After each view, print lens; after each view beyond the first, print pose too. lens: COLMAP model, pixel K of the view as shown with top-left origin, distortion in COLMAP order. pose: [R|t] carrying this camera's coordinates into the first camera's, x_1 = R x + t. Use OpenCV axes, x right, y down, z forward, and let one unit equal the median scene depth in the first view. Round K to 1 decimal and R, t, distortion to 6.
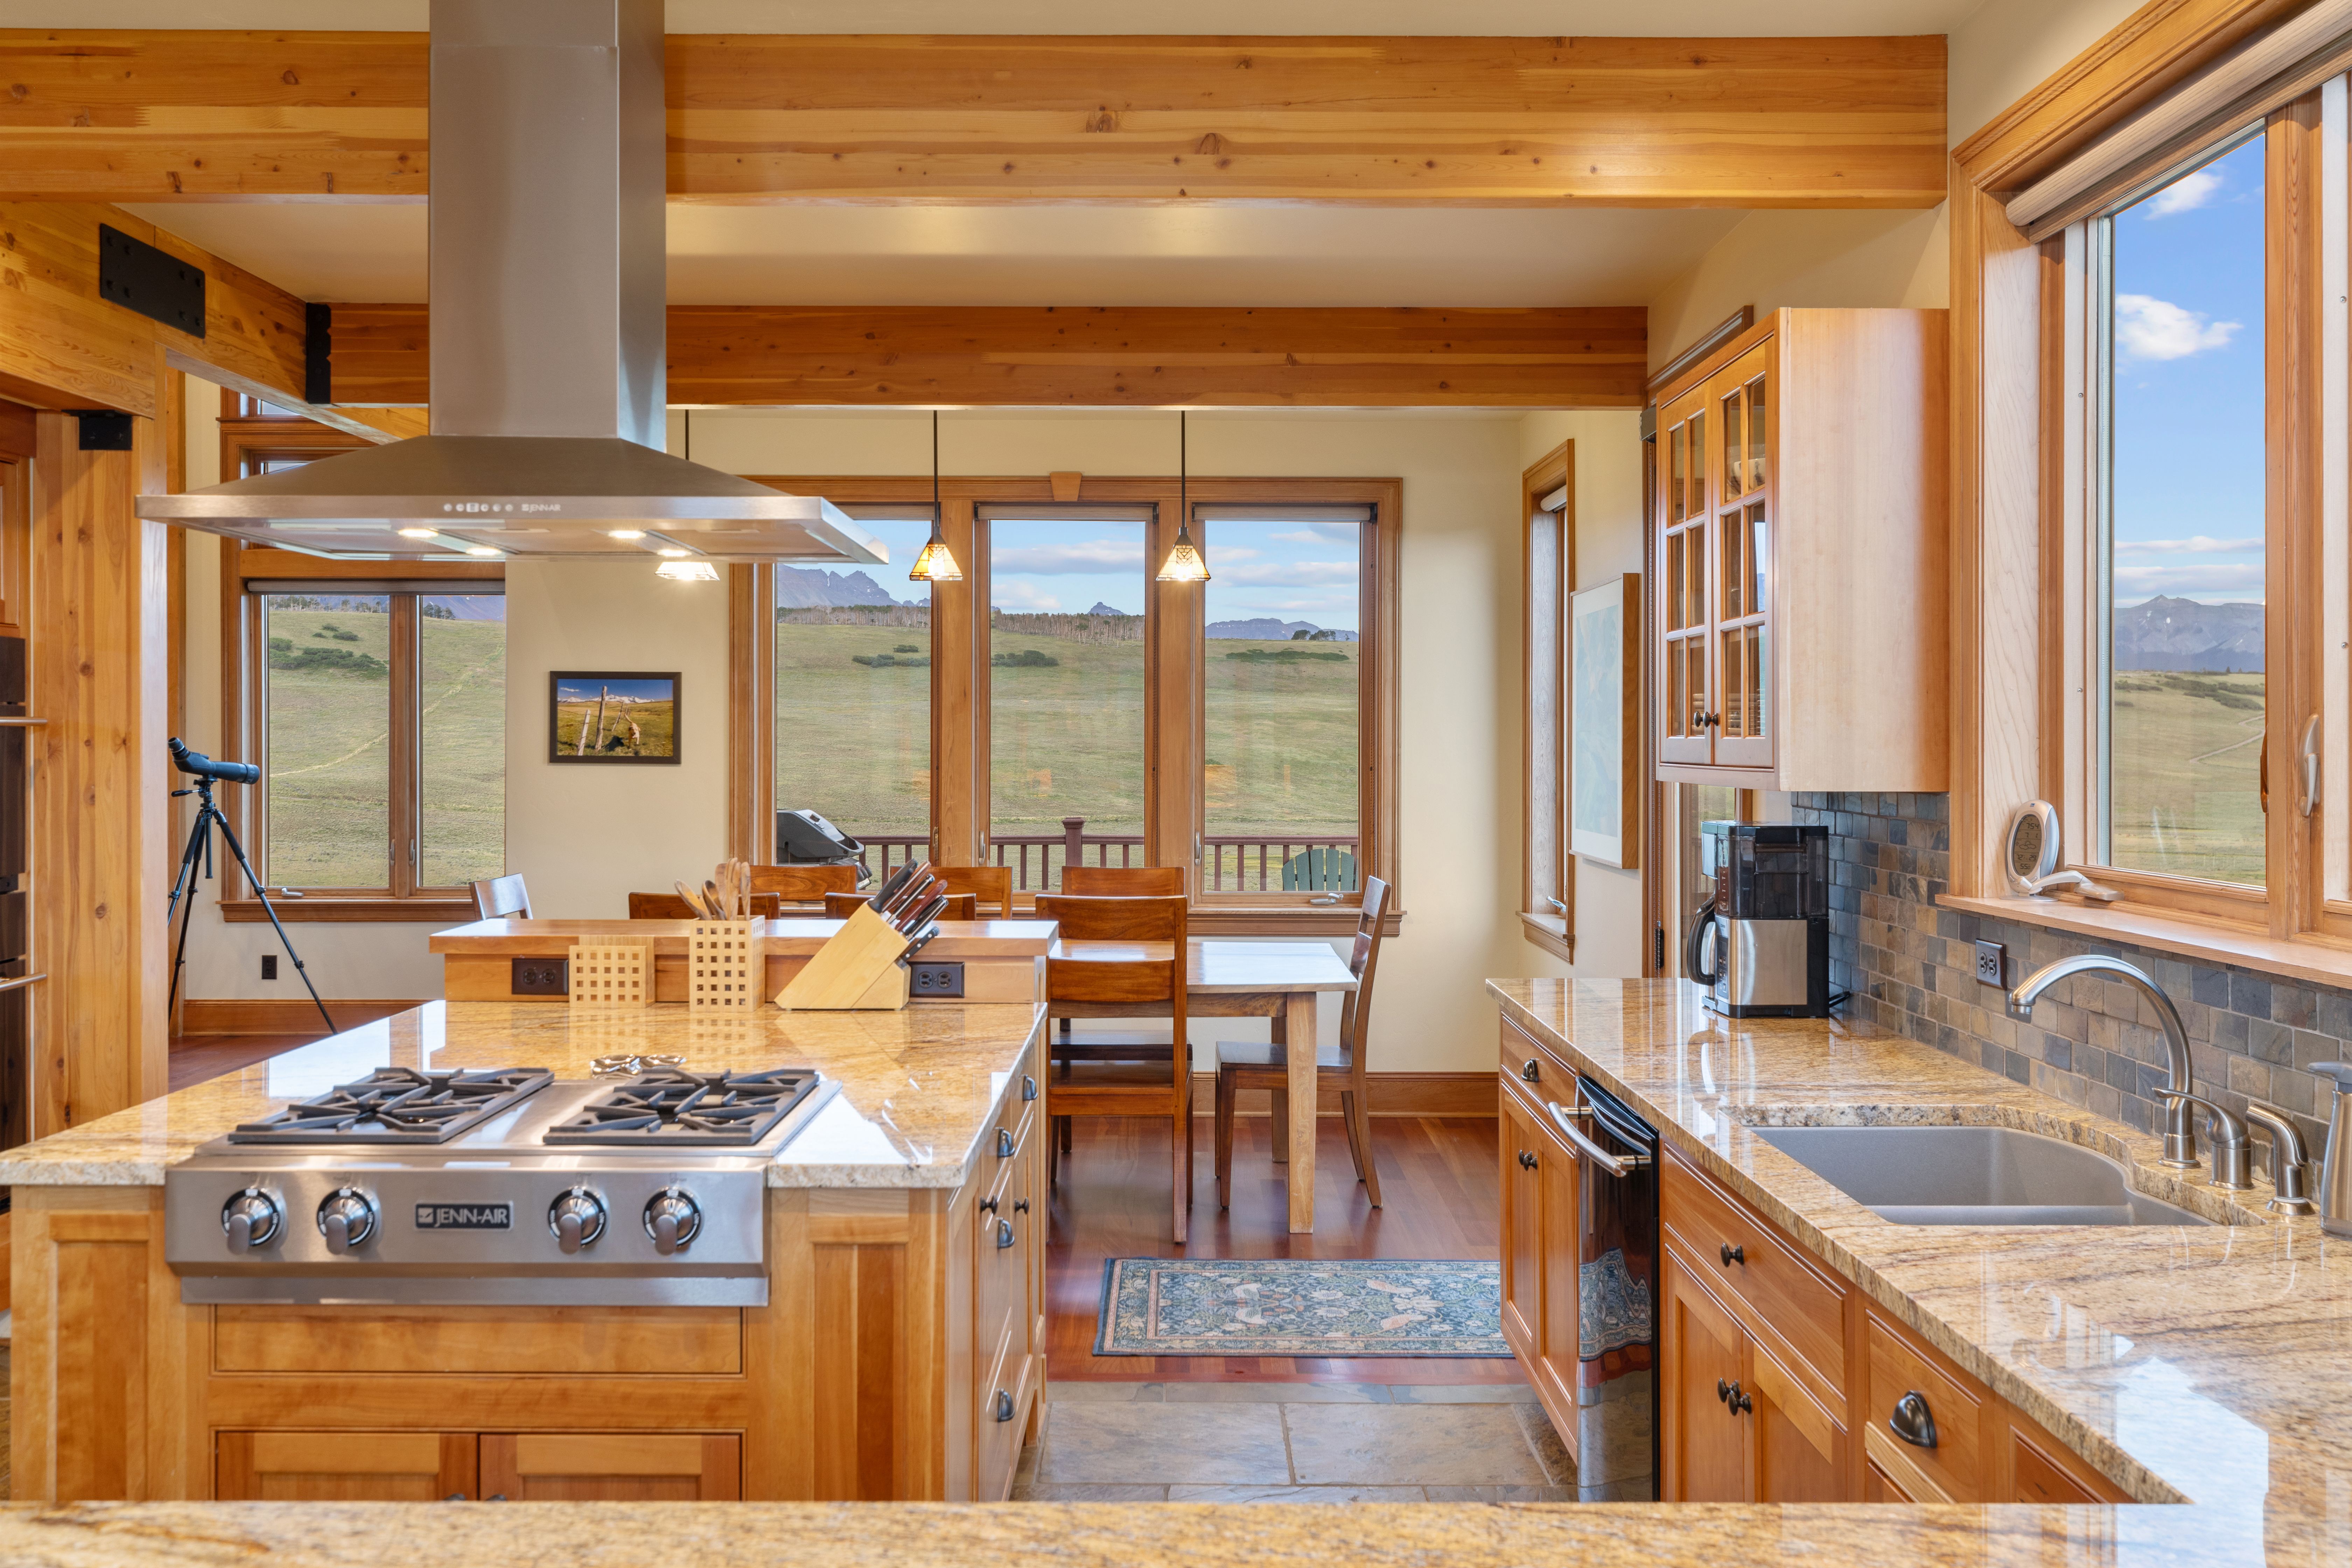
lens RADIAL K [[2085.4, 0, 1167.8], [0, 2085.4, 744.1], [0, 0, 1]] dist [0.001607, 0.000874]
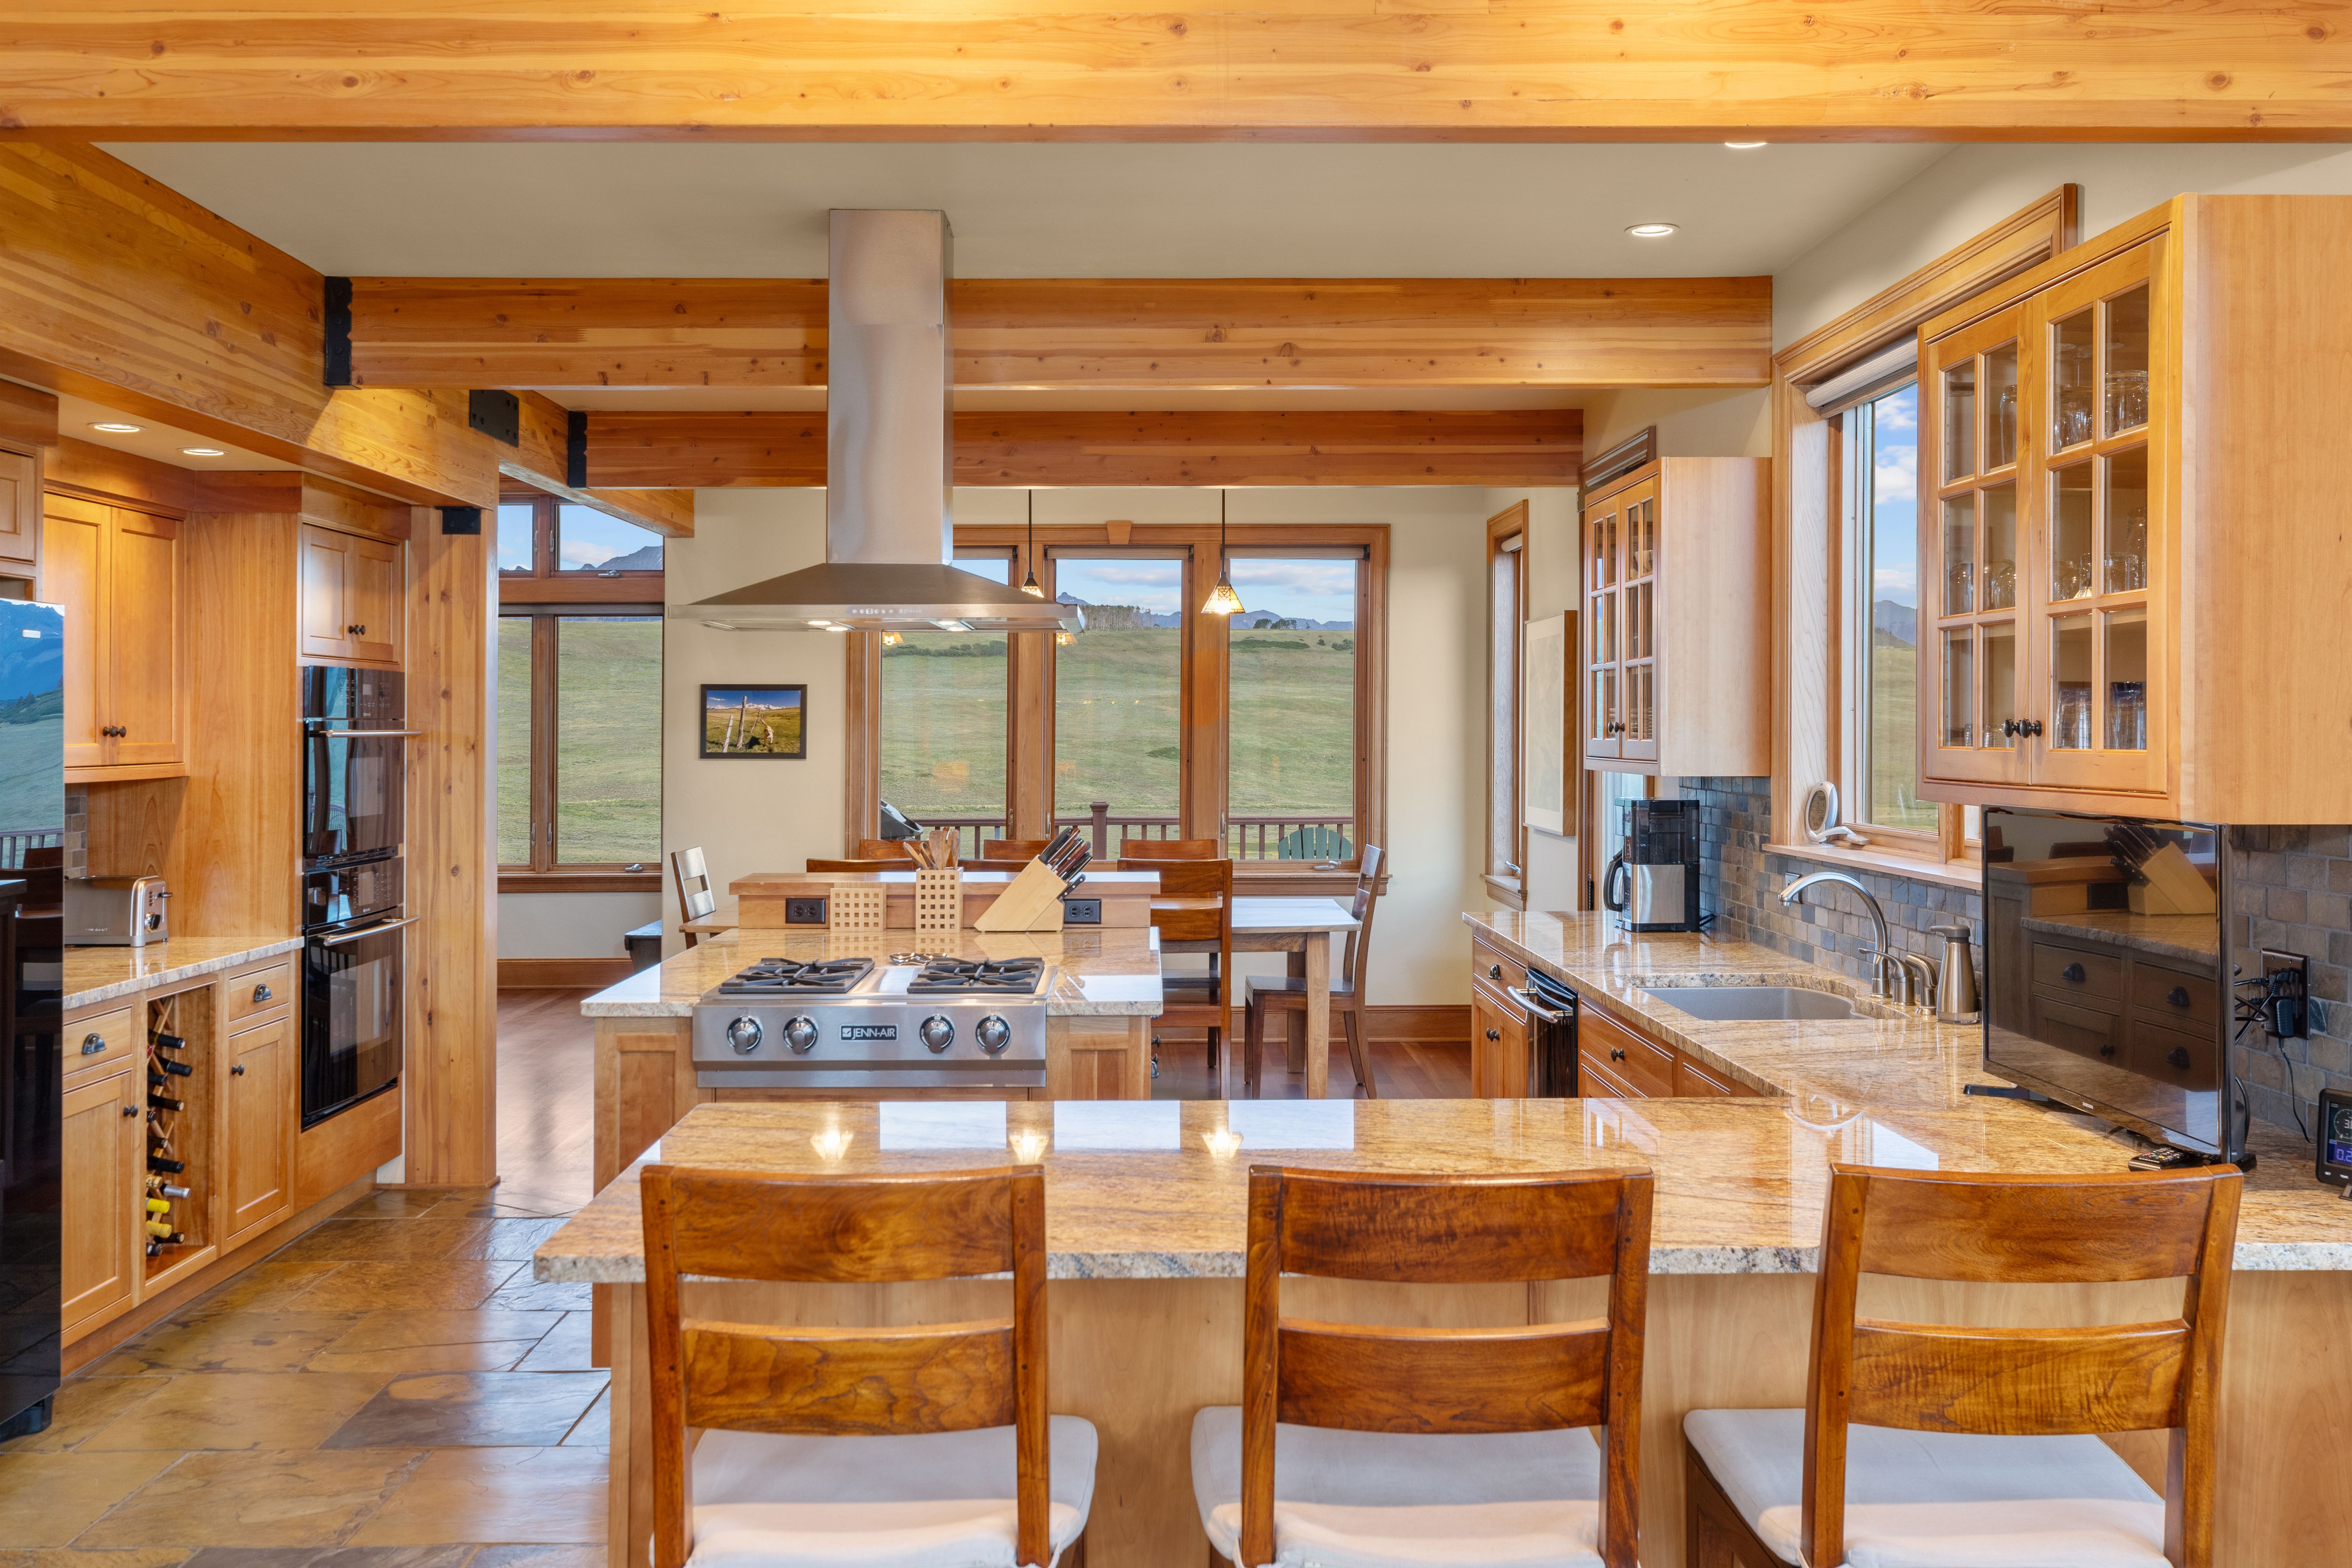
lens RADIAL K [[2098.1, 0, 1183.9], [0, 2098.1, 845.0], [0, 0, 1]] dist [0.000143, -0.001328]
pose [[0.999570, -0.006667, 0.028565, -0.081588], [0.005111, 0.998517, 0.054207, -0.010152], [-0.028884, -0.054038, 0.998121, -0.435353]]
